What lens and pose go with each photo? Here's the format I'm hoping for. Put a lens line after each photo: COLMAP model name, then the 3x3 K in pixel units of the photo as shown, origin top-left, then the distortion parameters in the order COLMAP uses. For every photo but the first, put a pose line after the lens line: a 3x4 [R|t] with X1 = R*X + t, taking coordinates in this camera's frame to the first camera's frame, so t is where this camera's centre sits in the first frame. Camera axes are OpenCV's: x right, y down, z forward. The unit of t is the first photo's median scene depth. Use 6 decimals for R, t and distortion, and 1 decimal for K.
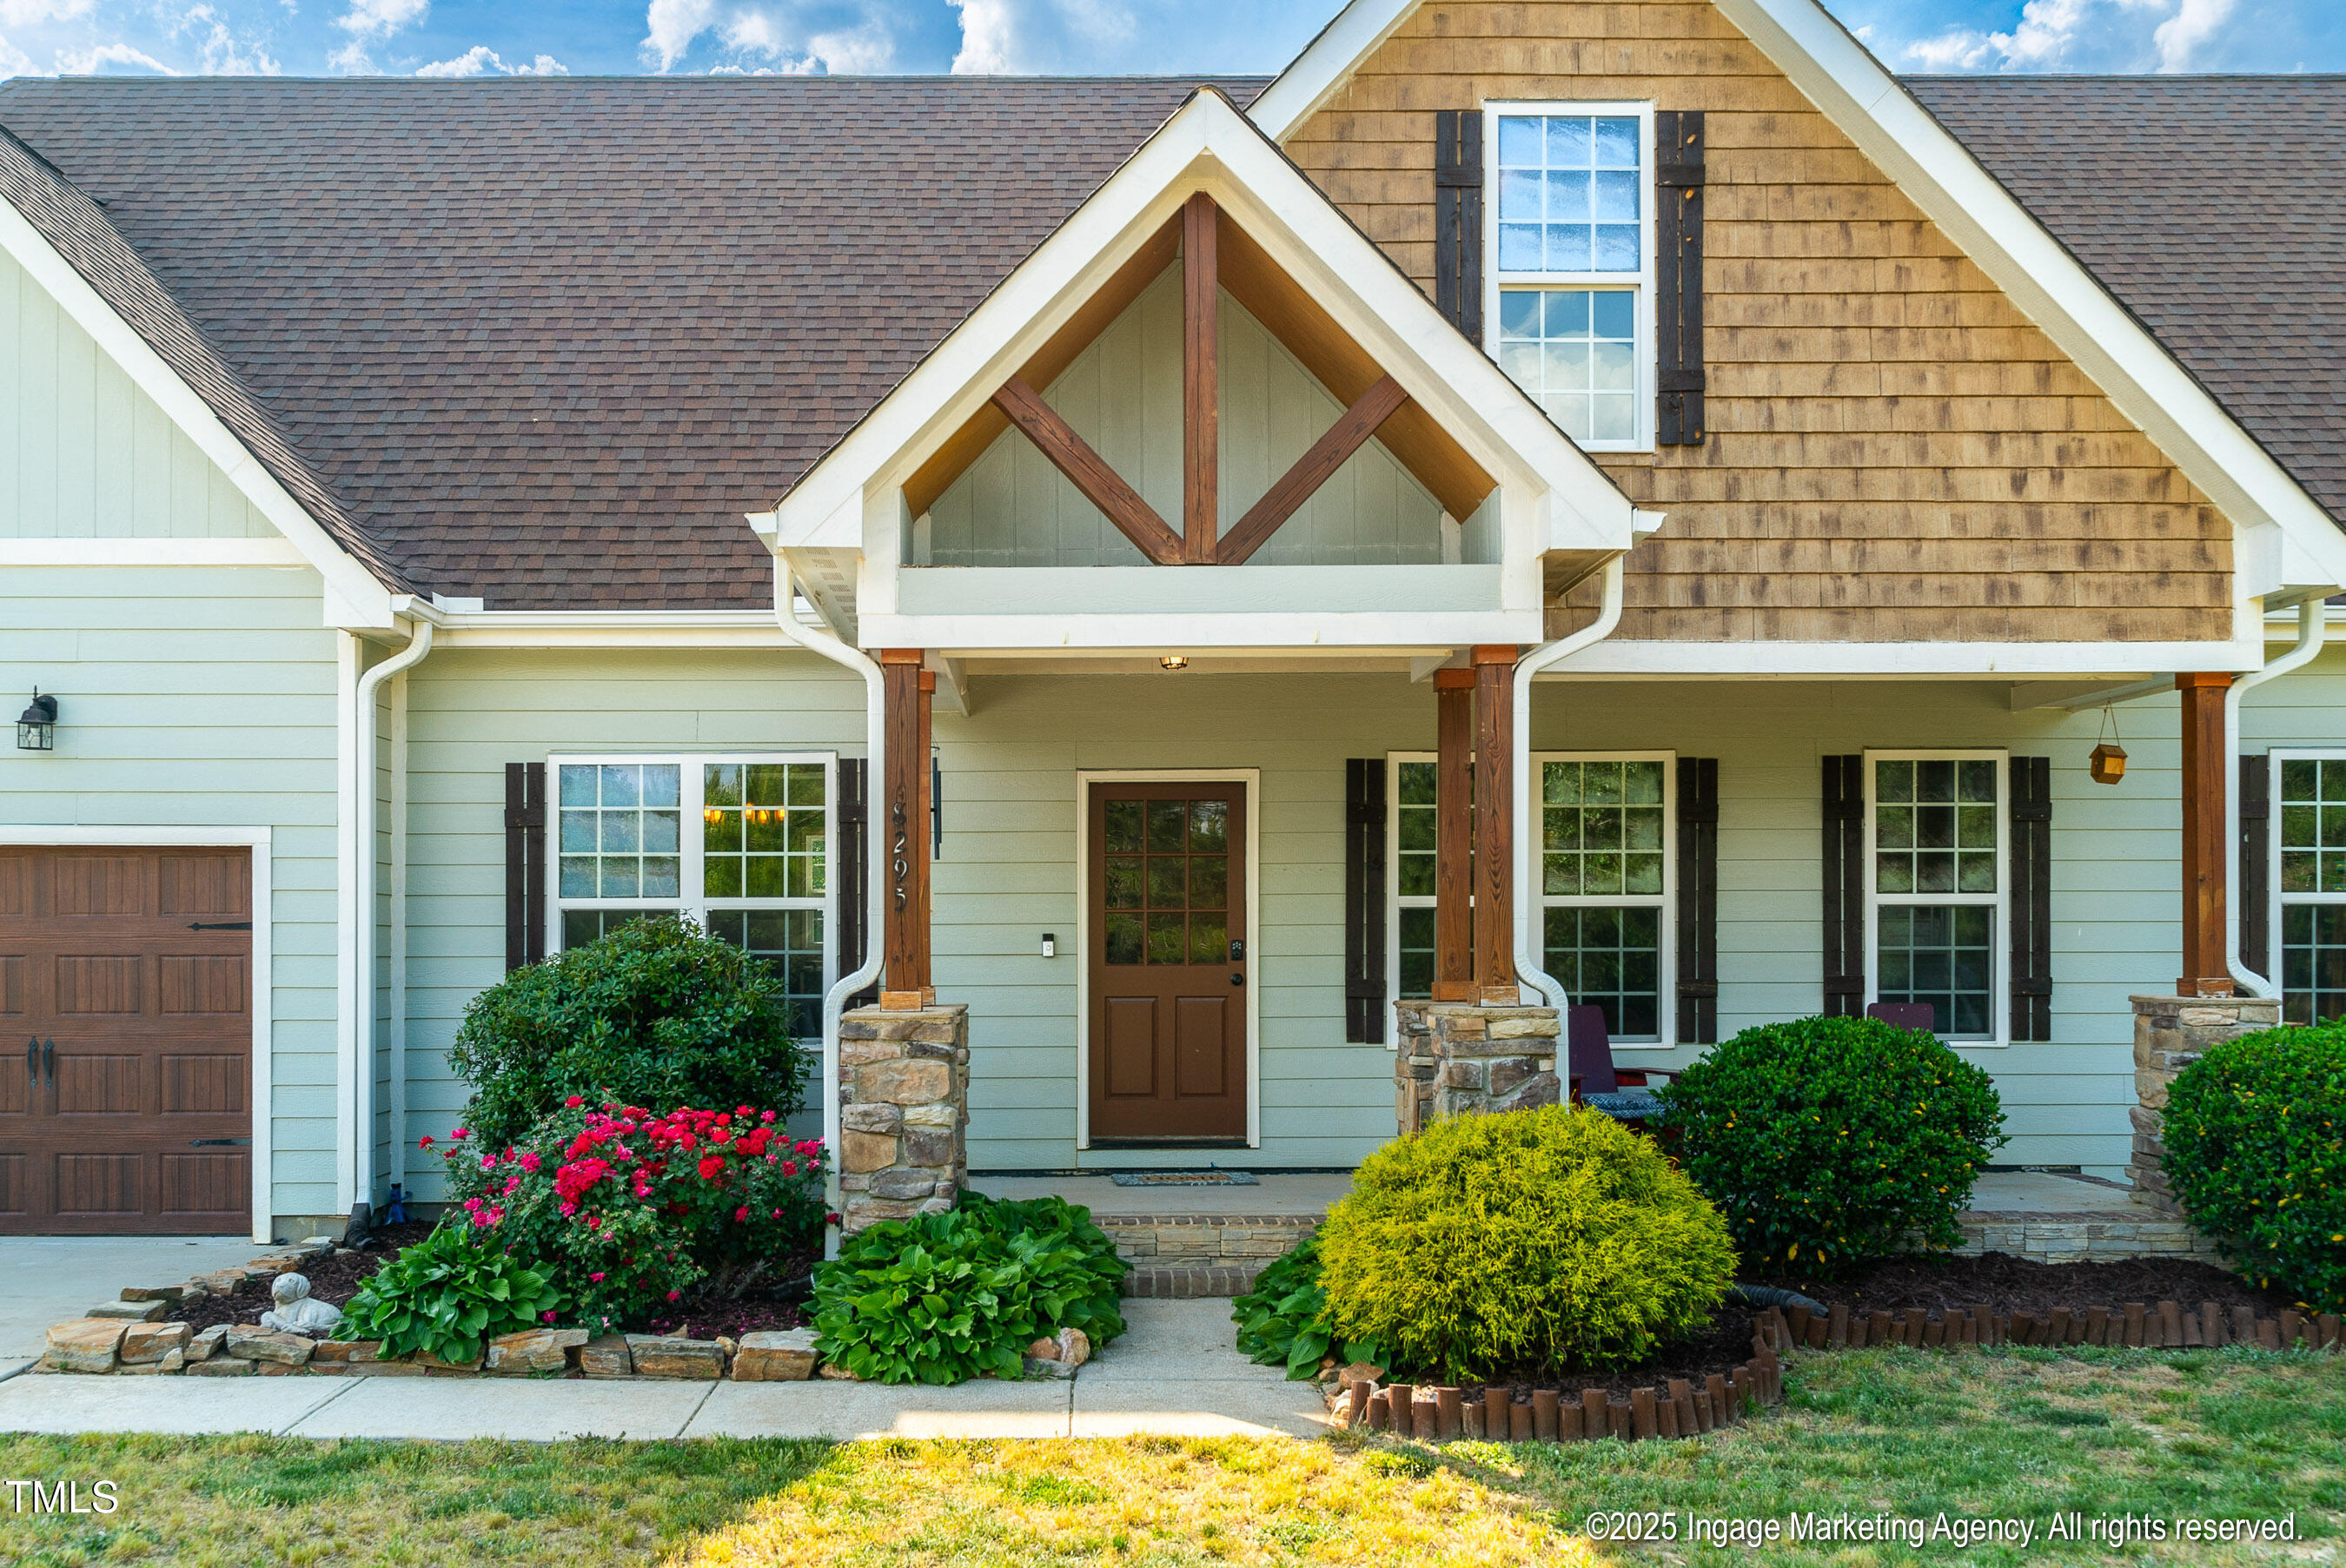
lens RADIAL K [[1981.4, 0, 1151.0], [0, 1981.4, 866.5], [0, 0, 1]] dist [-0.009178, 0.013661]
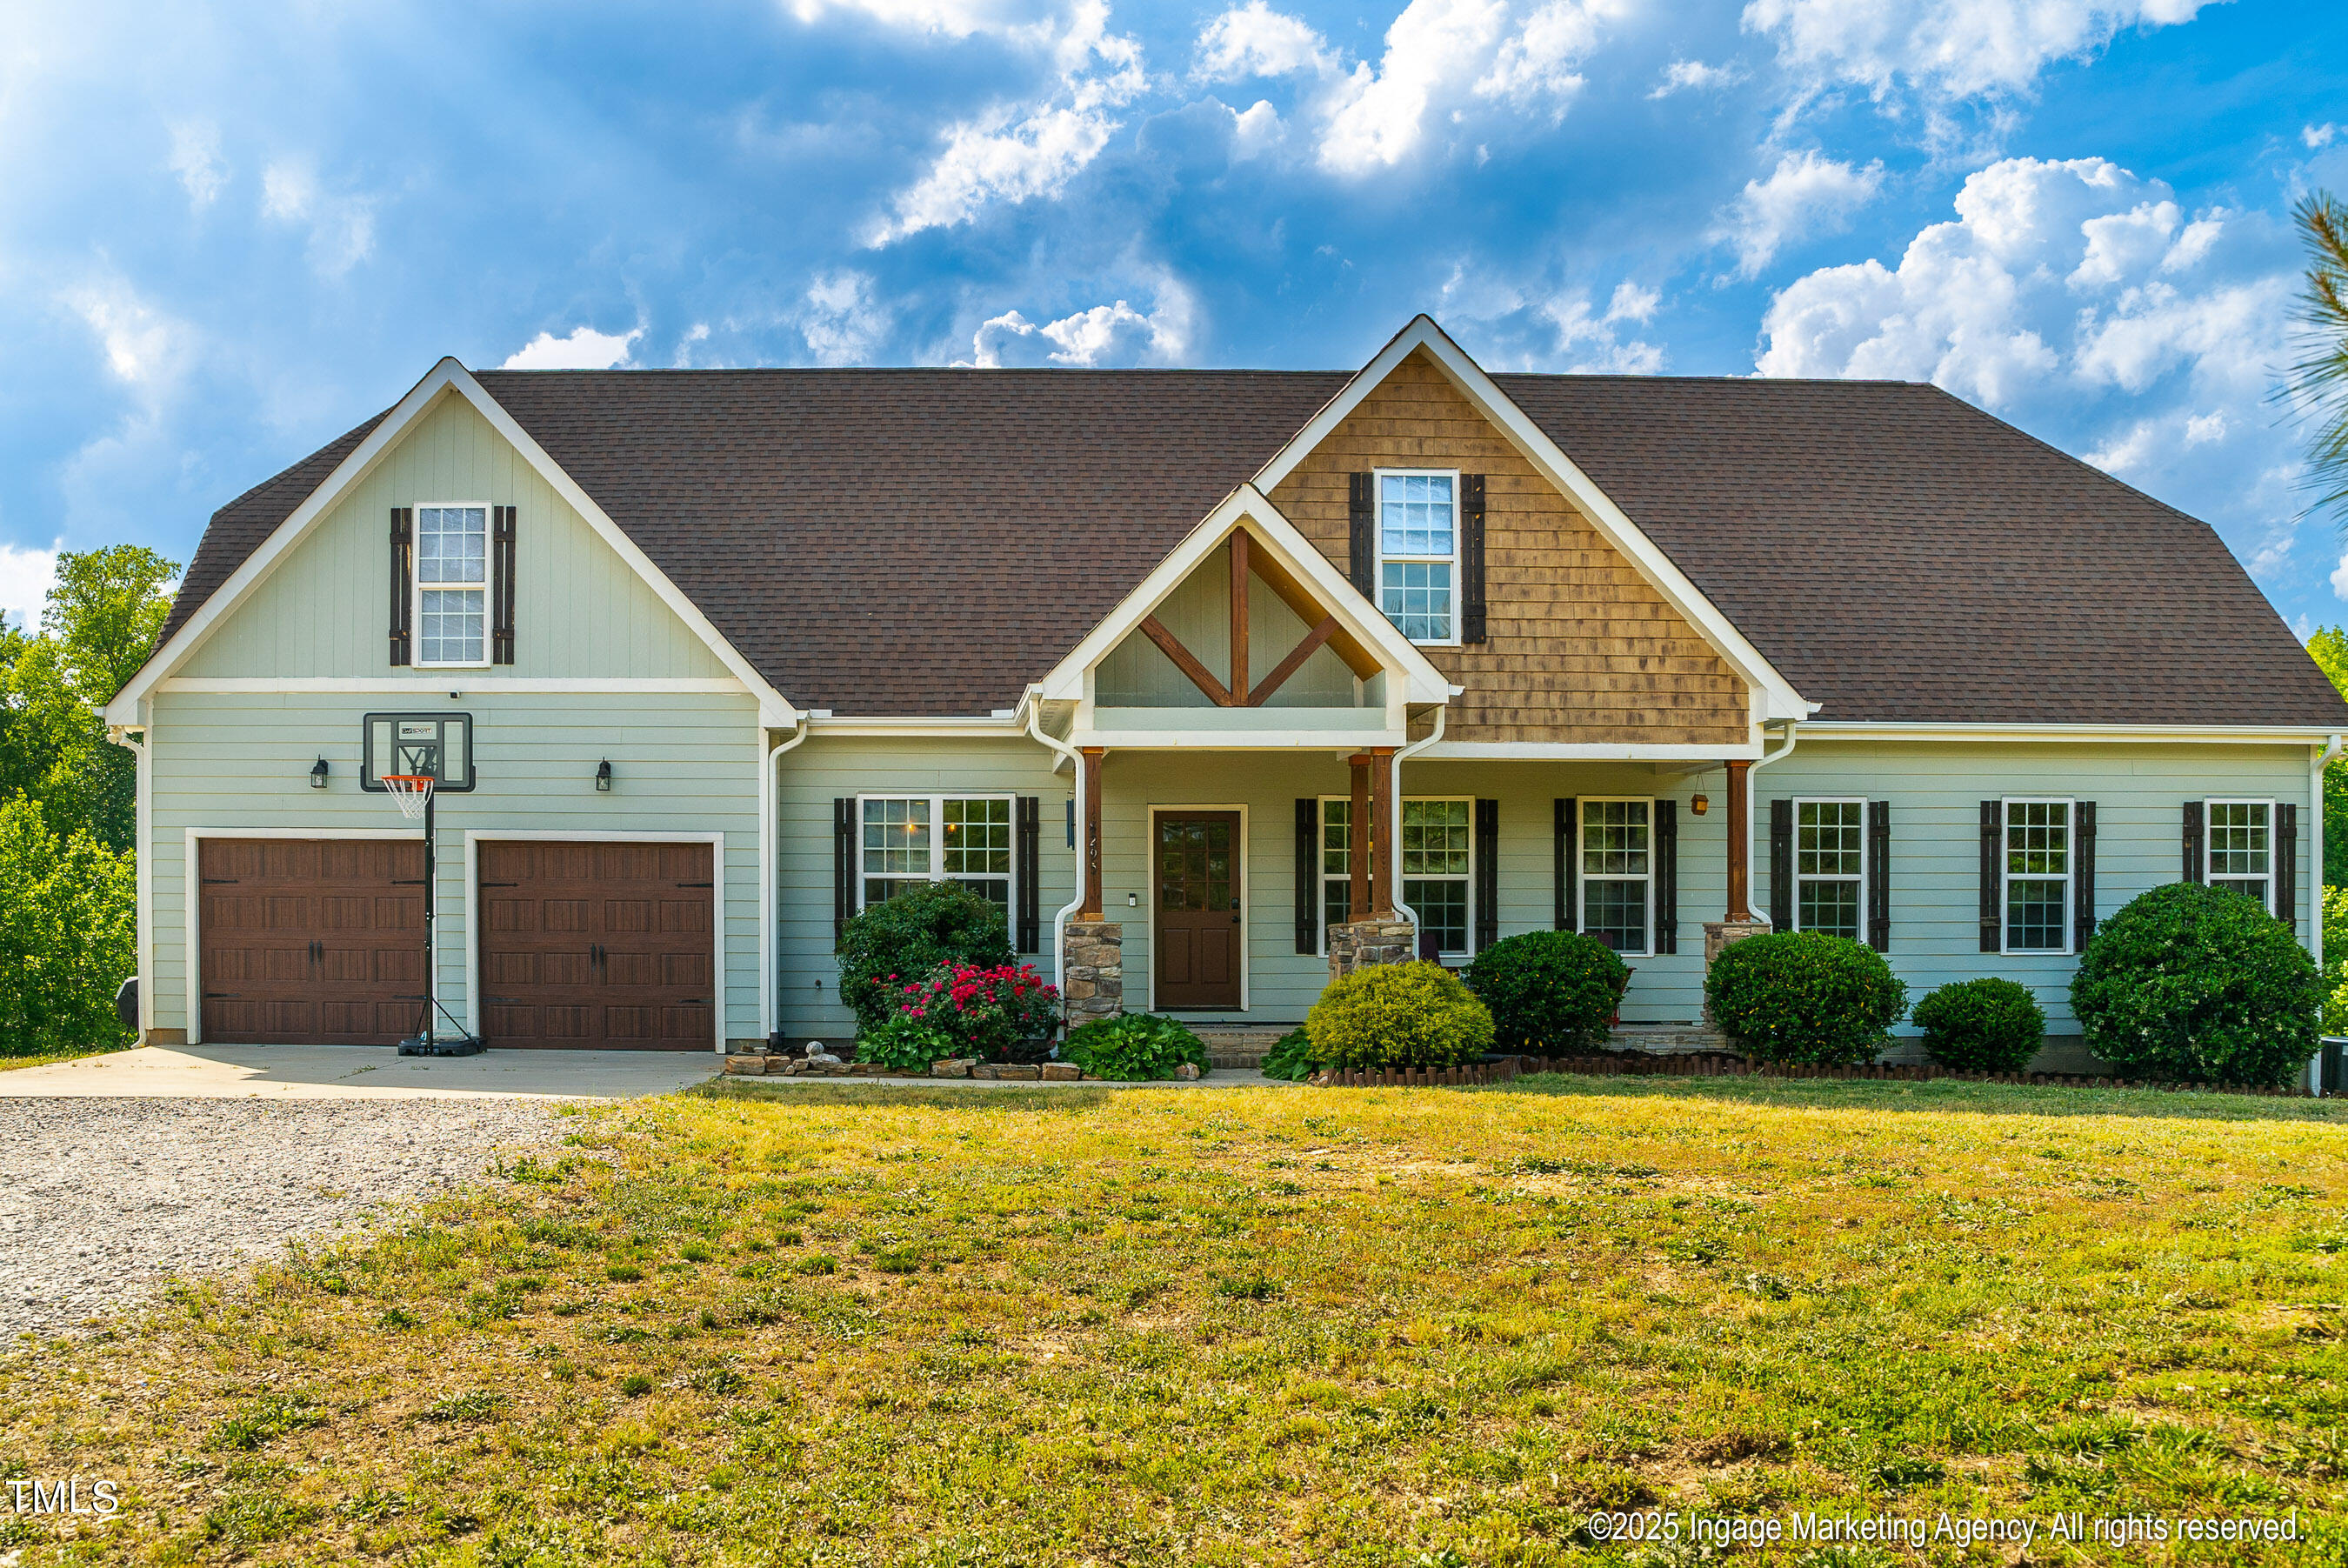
lens RADIAL K [[1942.6, 0, 969.3], [0, 1942.6, 820.5], [0, 0, 1]] dist [-0.066705, -0.023911]
pose [[0.999898, 0.006241, -0.012842, -0.210011], [-0.006678, 0.999391, -0.034244, 0.033727], [0.012620, 0.034326, 0.999331, -0.926512]]
